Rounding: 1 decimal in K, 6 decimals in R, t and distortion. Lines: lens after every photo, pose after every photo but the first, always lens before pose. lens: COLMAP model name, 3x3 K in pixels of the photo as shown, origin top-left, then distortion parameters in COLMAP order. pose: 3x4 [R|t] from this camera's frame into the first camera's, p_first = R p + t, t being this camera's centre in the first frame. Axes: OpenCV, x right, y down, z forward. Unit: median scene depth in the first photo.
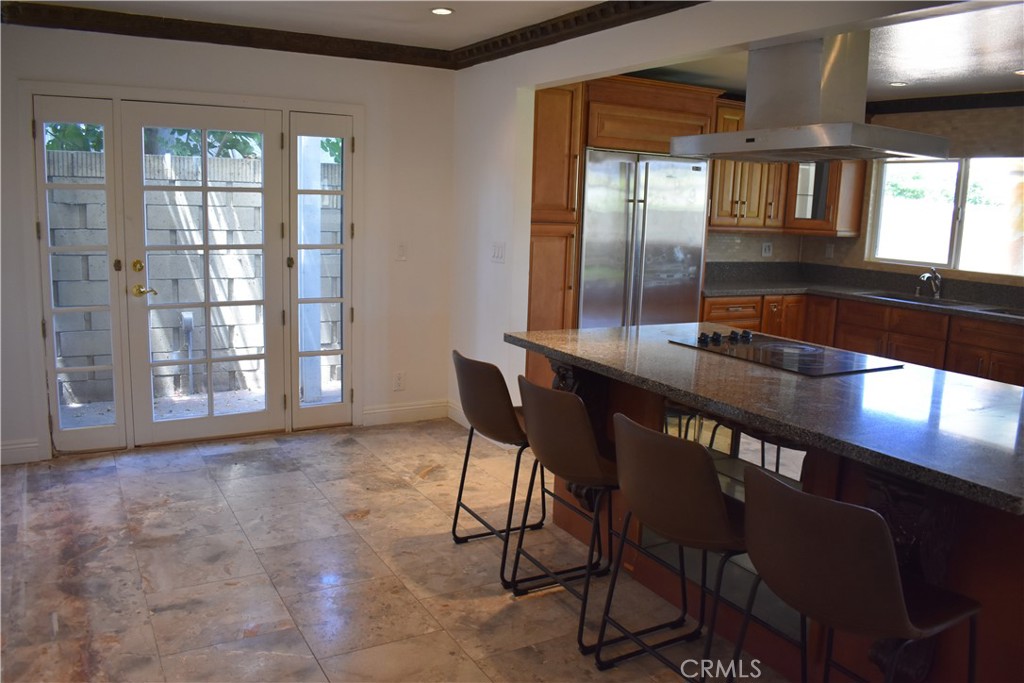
lens RADIAL K [[794.8, 0, 512.8], [0, 794.8, 343.1], [0, 0, 1]] dist [-0.086799, 0.003720]
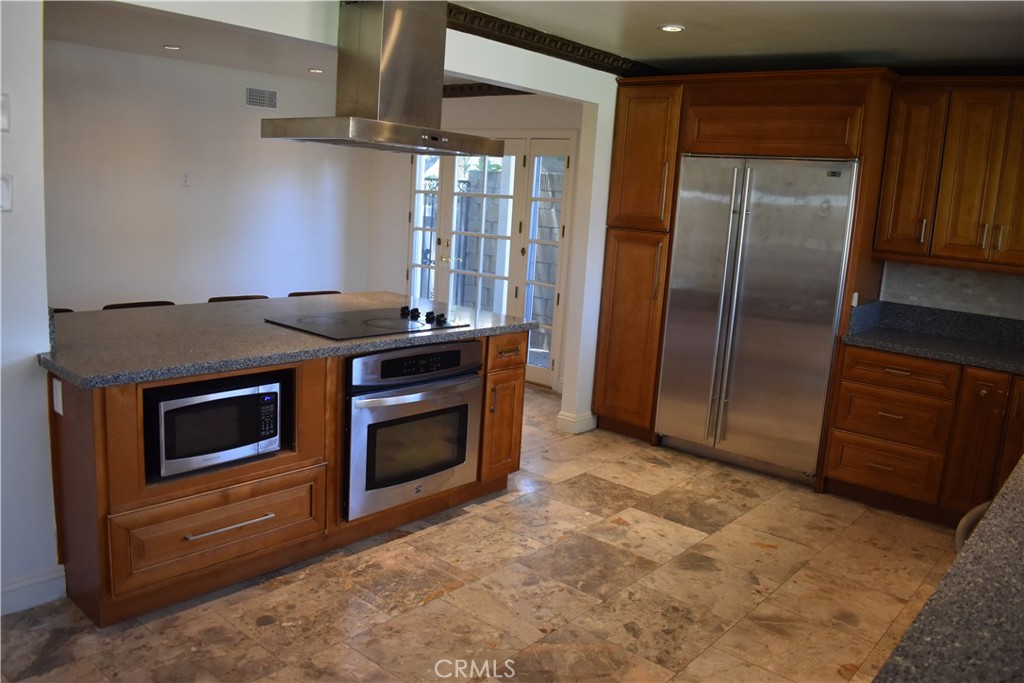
lens RADIAL K [[794.8, 0, 513.0], [0, 794.8, 339.8], [0, 0, 1]] dist [-0.086799, 0.003720]
pose [[0.327050, 0.153844, -0.932400, 0.953096], [-0.221861, 0.971583, 0.082489, -0.062266], [0.918595, 0.179885, 0.351888, 0.519341]]
